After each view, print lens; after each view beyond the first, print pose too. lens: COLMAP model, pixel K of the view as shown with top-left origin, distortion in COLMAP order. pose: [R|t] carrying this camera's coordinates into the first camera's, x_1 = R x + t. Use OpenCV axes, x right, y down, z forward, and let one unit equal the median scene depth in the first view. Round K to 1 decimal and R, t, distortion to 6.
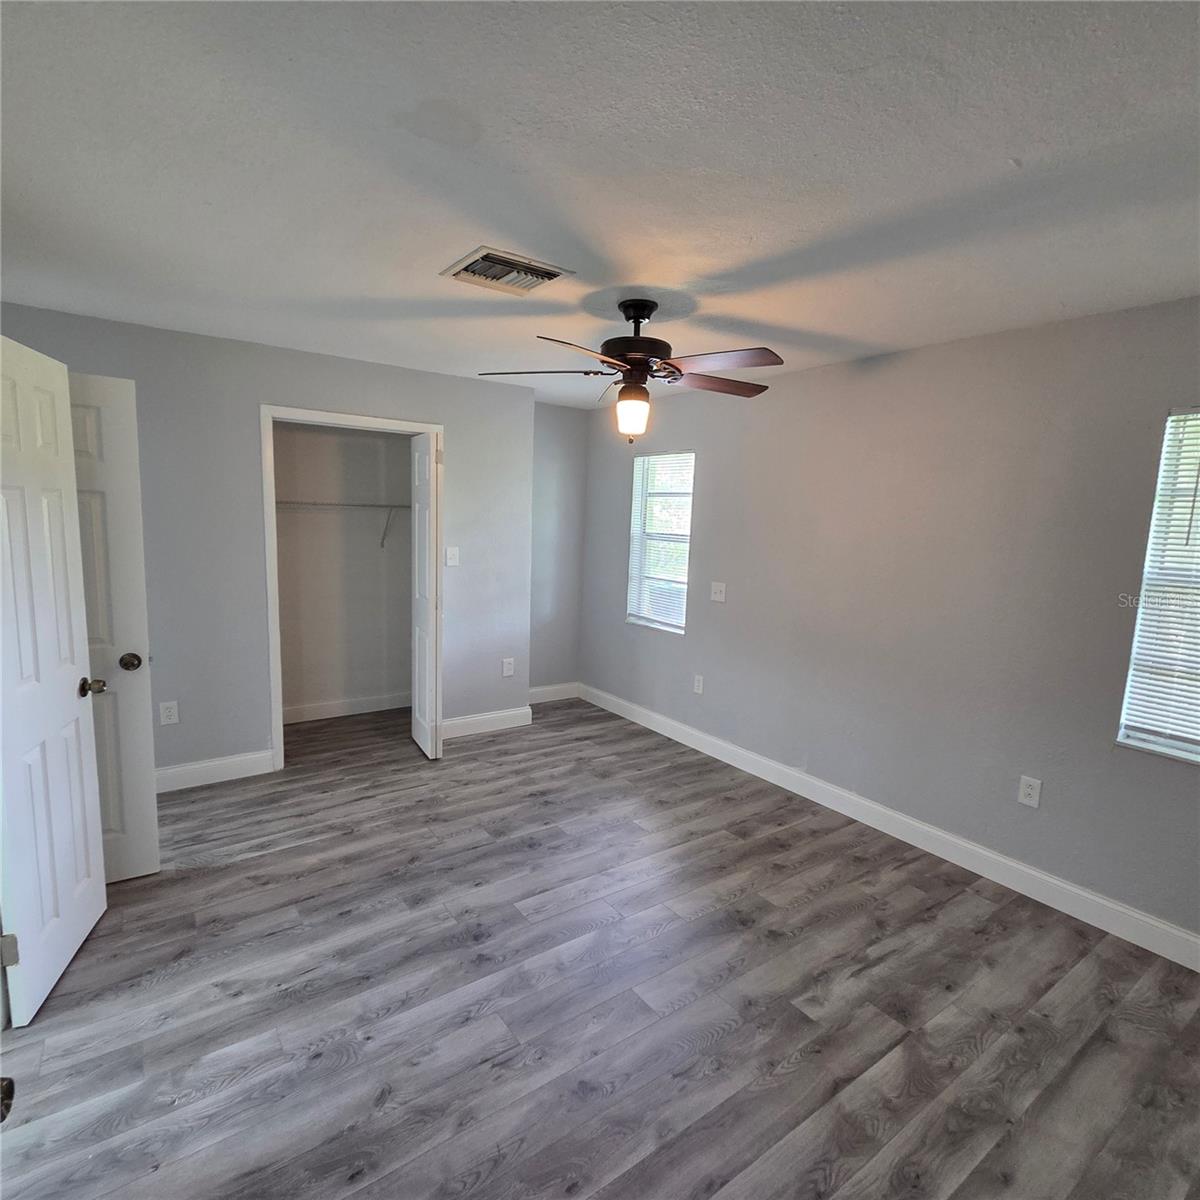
lens RADIAL K [[650.5, 0, 608.9], [0, 650.5, 603.7], [0, 0, 1]] dist [0.007928, -0.003004]
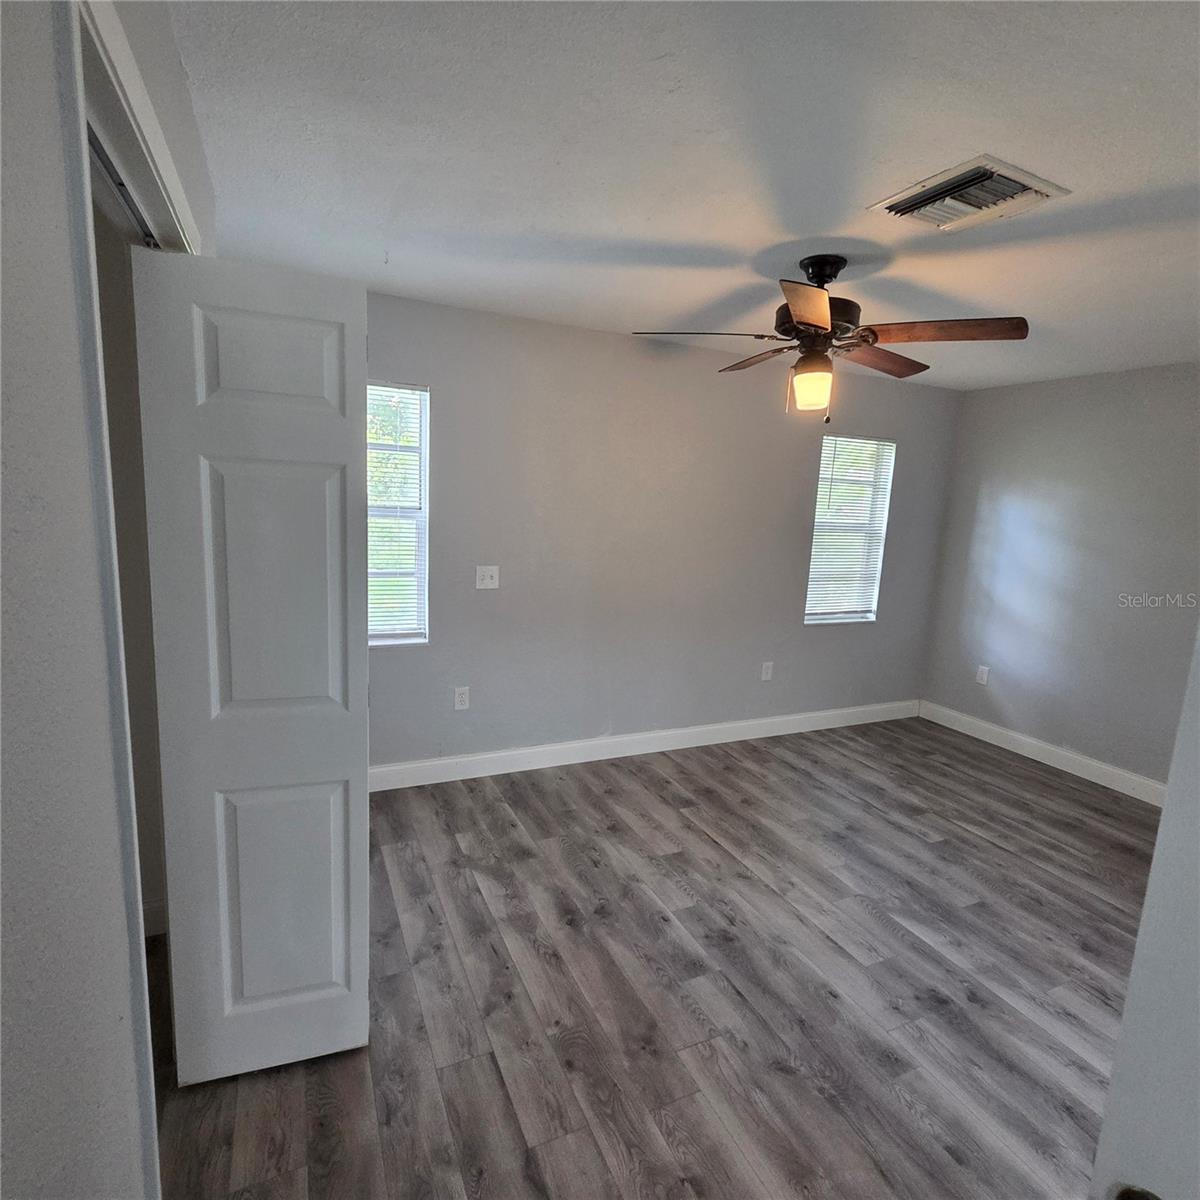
lens RADIAL K [[650.5, 0, 598.8], [0, 650.5, 603.9], [0, 0, 1]] dist [0.007928, -0.003004]
pose [[0.196291, -0.189968, 0.961968, -0.839149], [0.087360, 0.980540, 0.175809, -0.165998], [-0.976646, 0.049528, 0.209067, 1.006029]]
